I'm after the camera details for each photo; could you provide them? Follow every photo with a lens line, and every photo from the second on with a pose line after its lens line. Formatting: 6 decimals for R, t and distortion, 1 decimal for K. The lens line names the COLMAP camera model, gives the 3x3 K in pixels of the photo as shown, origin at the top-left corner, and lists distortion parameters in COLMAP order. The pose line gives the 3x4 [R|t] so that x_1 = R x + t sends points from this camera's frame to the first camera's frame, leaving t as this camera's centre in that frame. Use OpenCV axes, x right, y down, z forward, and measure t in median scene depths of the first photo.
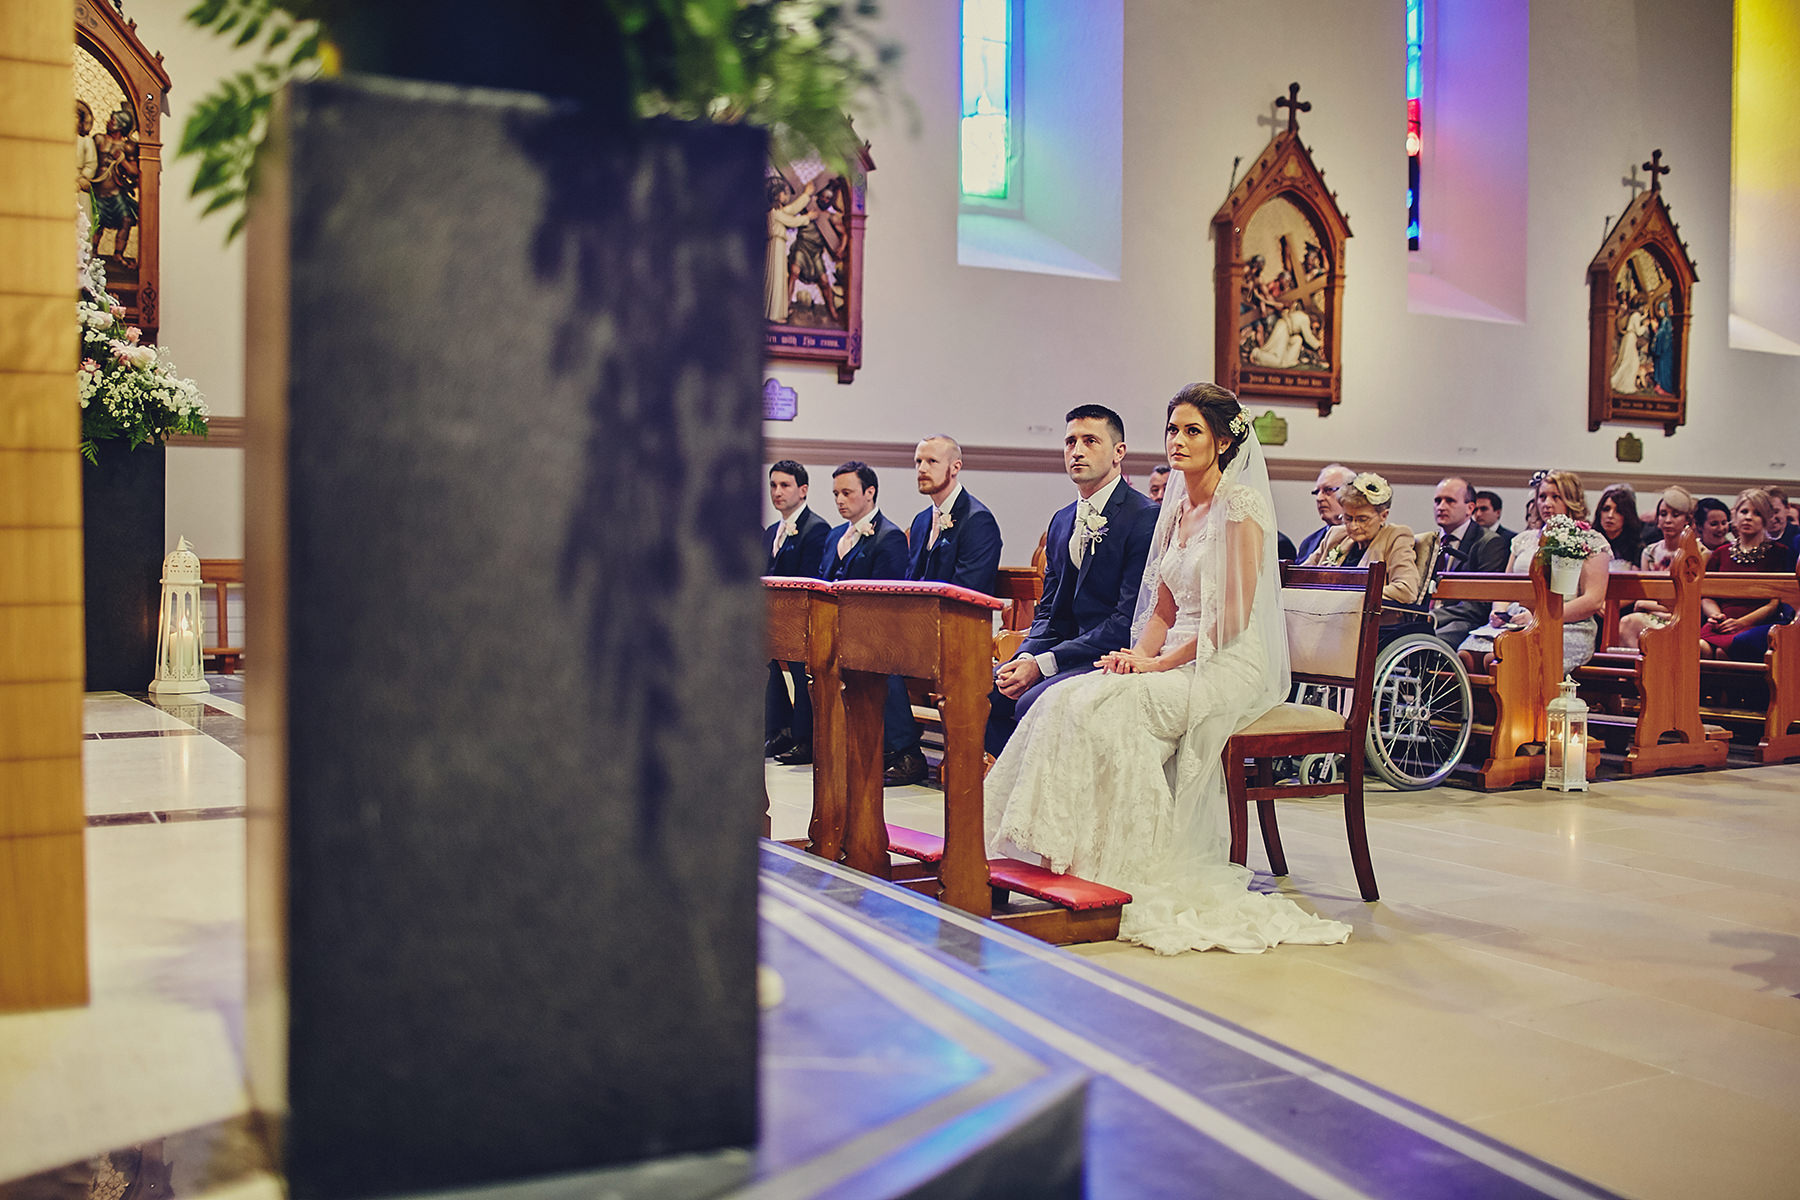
lens RADIAL K [[1729.8, 0, 900.0], [0, 1729.8, 600.0], [0, 0, 1]] dist [-0.105261, 0.122504]
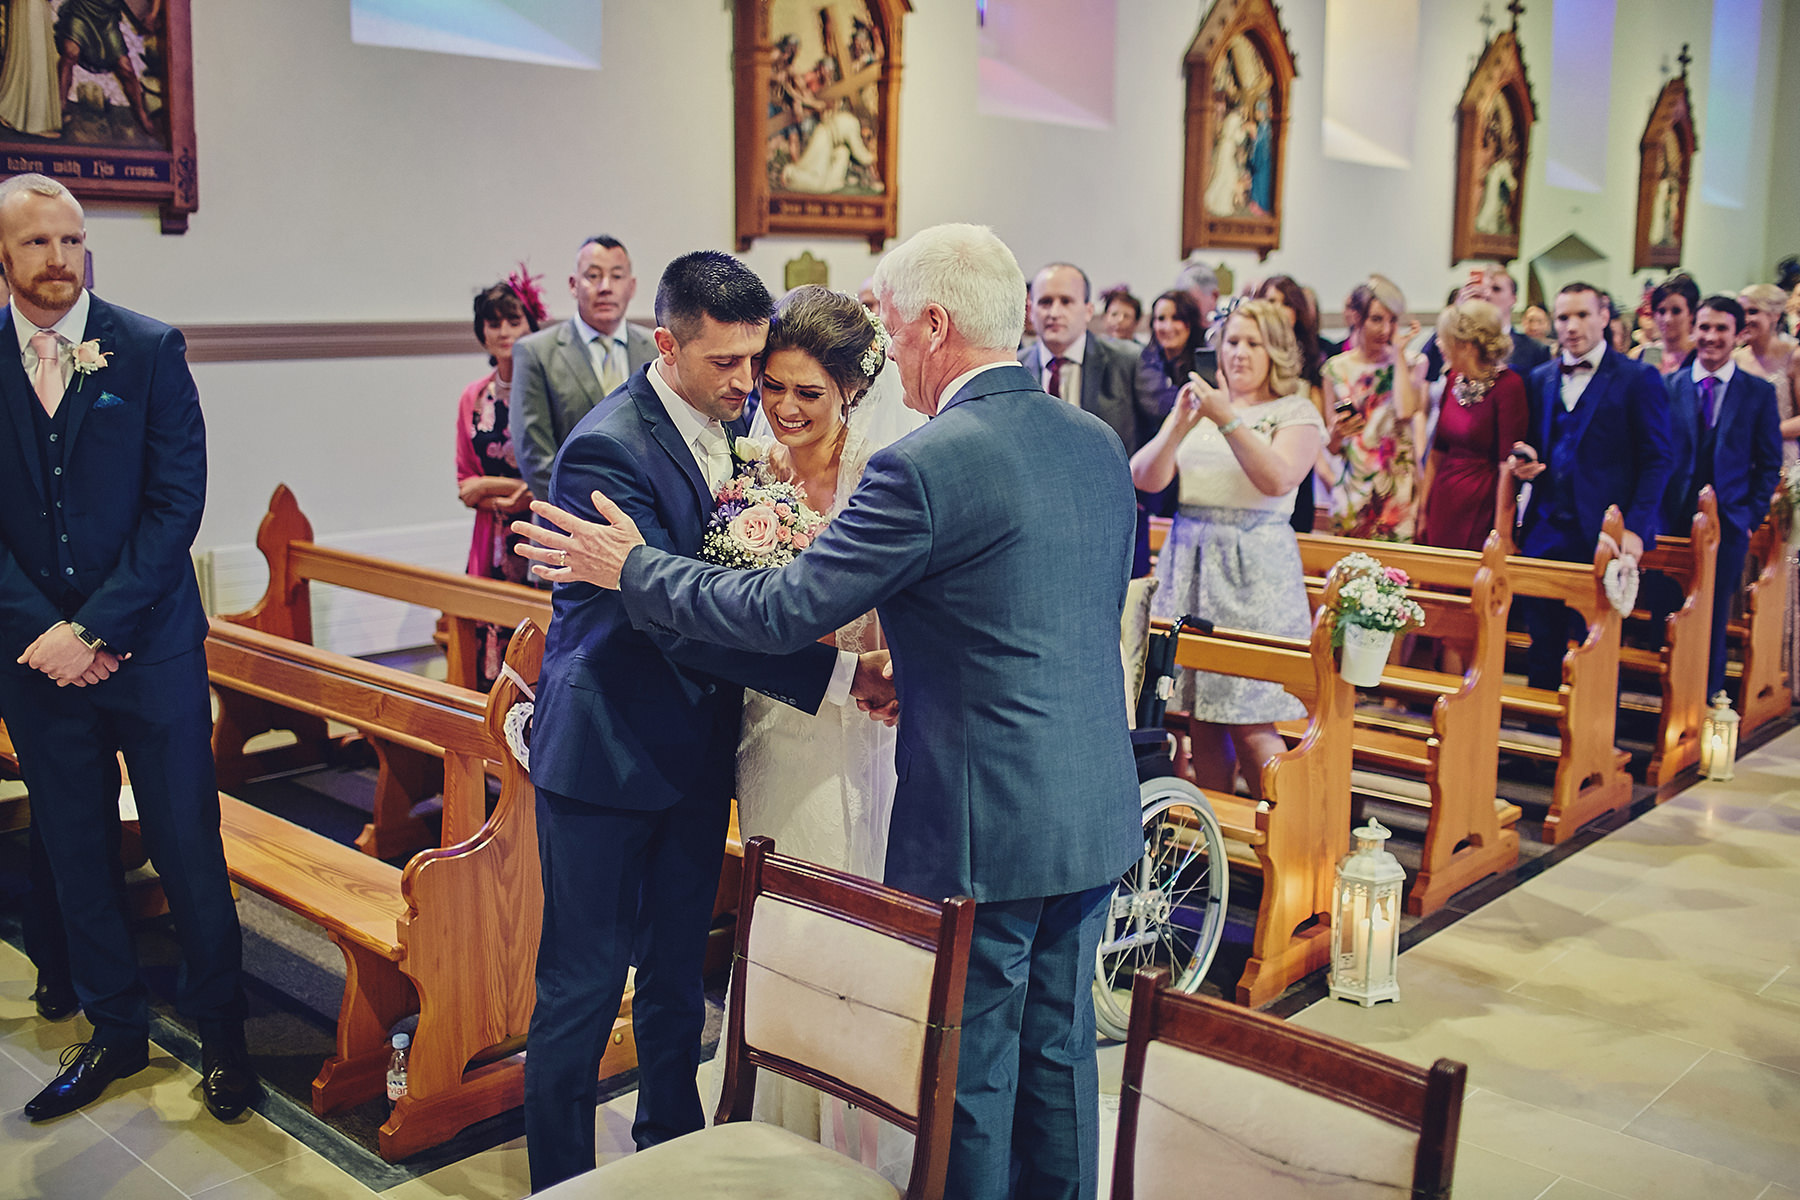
lens RADIAL K [[1729.8, 0, 900.0], [0, 1729.8, 600.0], [0, 0, 1]] dist [-0.105261, 0.122504]
pose [[0.954986, -0.053024, 0.291874, 0.034260], [0.008579, 0.988421, 0.151496, -0.085552], [-0.296528, -0.142172, 0.944383, 0.313229]]
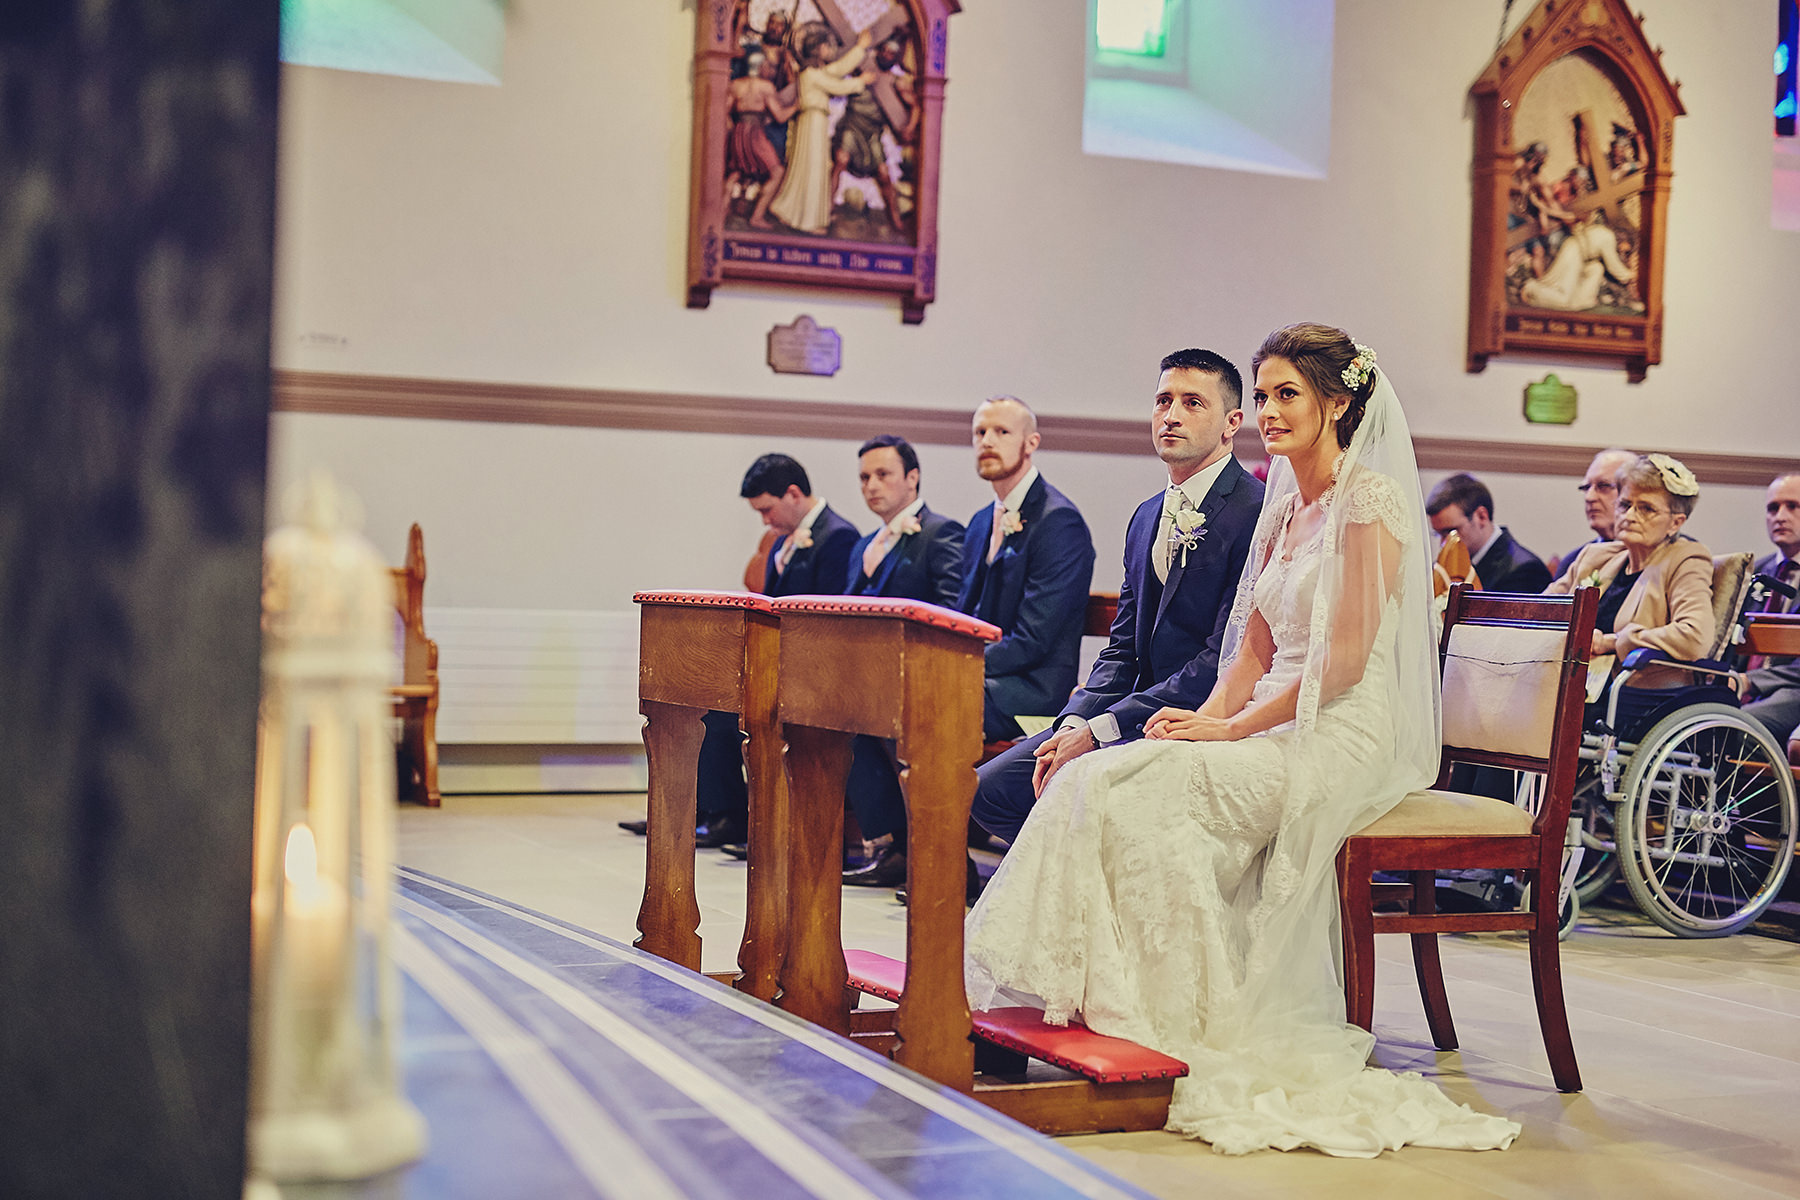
lens RADIAL K [[2531.3, 0, 900.0], [0, 2531.3, 600.0], [0, 0, 1]] dist [0.009430, 0.011769]
pose [[0.997525, 0.022734, -0.066542, 0.033522], [-0.024008, 0.999542, -0.018410, 0.003398], [0.066093, 0.019962, 0.997614, -0.005509]]
